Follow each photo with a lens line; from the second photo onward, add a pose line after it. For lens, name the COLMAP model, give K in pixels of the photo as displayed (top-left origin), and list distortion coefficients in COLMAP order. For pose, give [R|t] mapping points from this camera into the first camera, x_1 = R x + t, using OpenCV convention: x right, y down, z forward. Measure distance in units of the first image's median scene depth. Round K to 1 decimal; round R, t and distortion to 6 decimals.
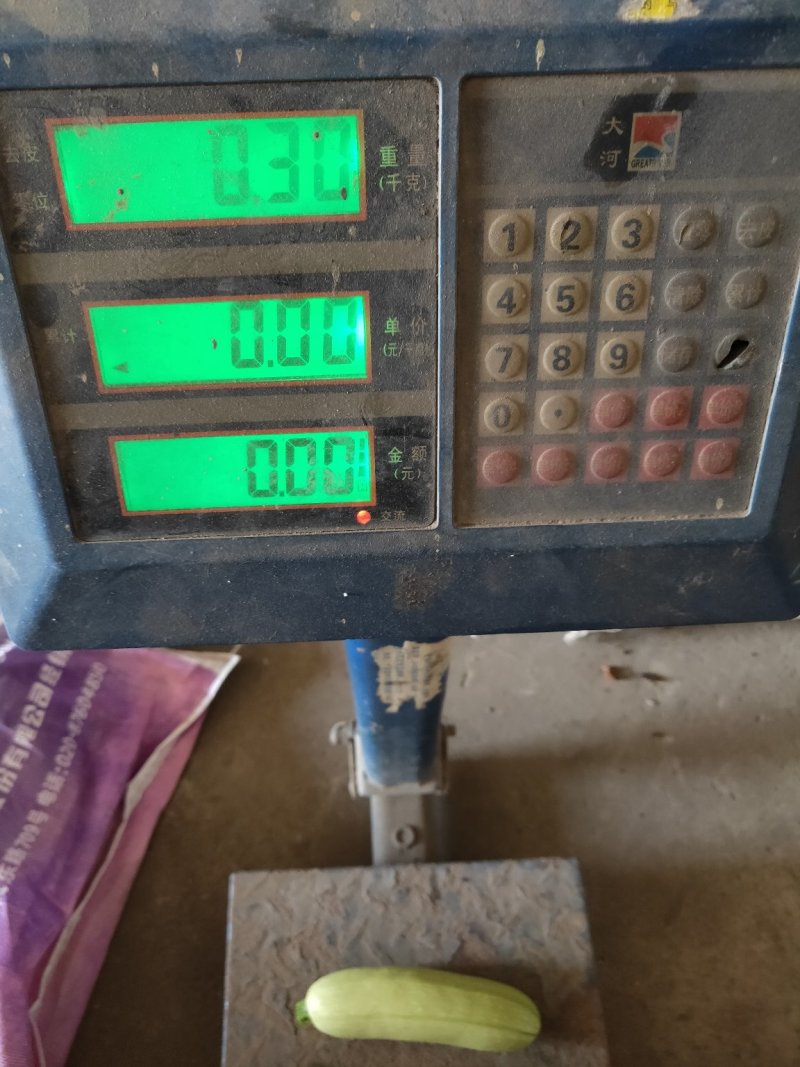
lens RADIAL K [[751.5, 0, 373.9], [0, 751.5, 539.0], [0, 0, 1]] dist [-0.041509, 0.042697]
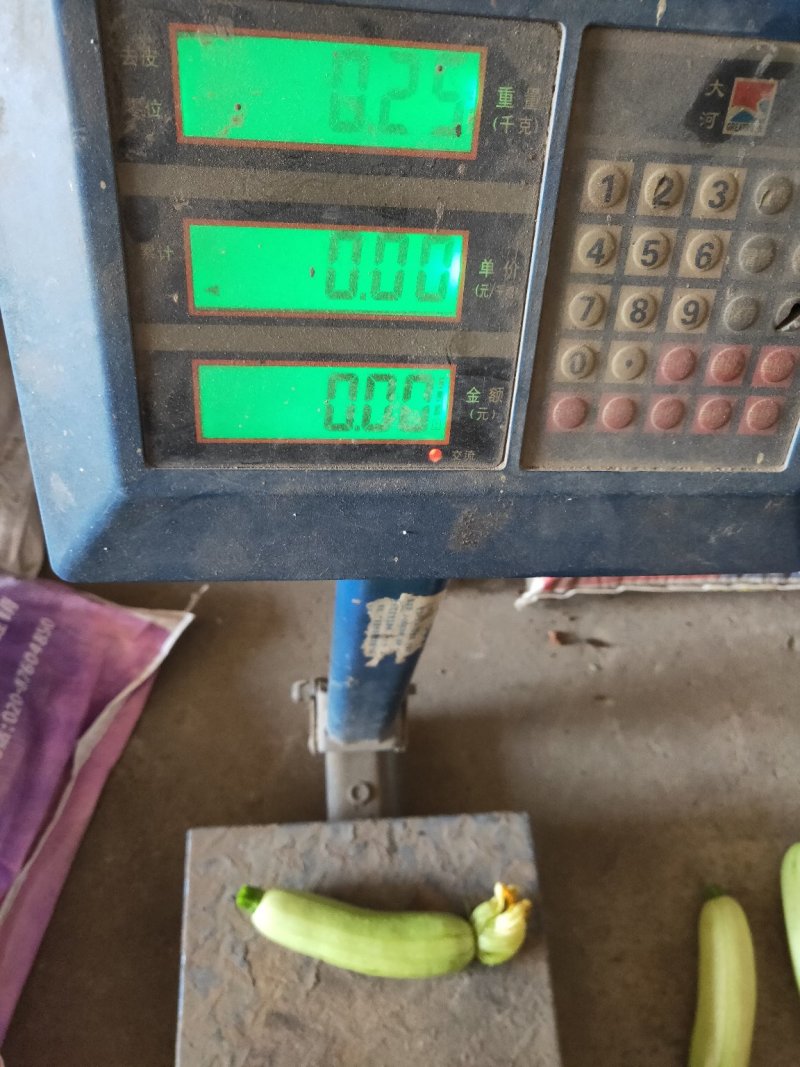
lens RADIAL K [[751.5, 0, 375.5], [0, 751.5, 532.4], [0, 0, 1]] dist [-0.041509, 0.042697]
pose [[0.993539, 0.033785, 0.108350, -0.199706], [-0.036888, 0.998961, 0.026761, 0.051060], [-0.107333, -0.030585, 0.993753, -0.013316]]
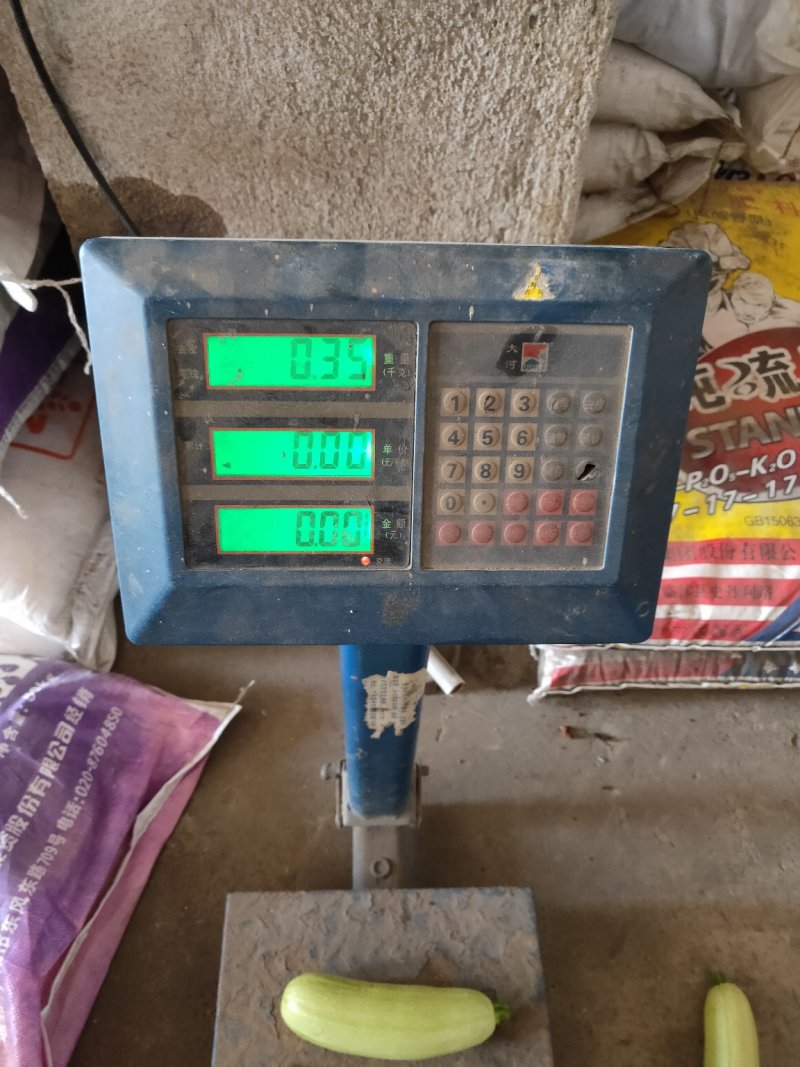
lens RADIAL K [[751.5, 0, 377.8], [0, 751.5, 532.3], [0, 0, 1]] dist [-0.041509, 0.042697]
pose [[0.999021, 0.039421, 0.020054, -0.022096], [-0.036676, 0.991786, -0.122536, 0.105797], [-0.024719, 0.121681, 0.992261, -0.611774]]
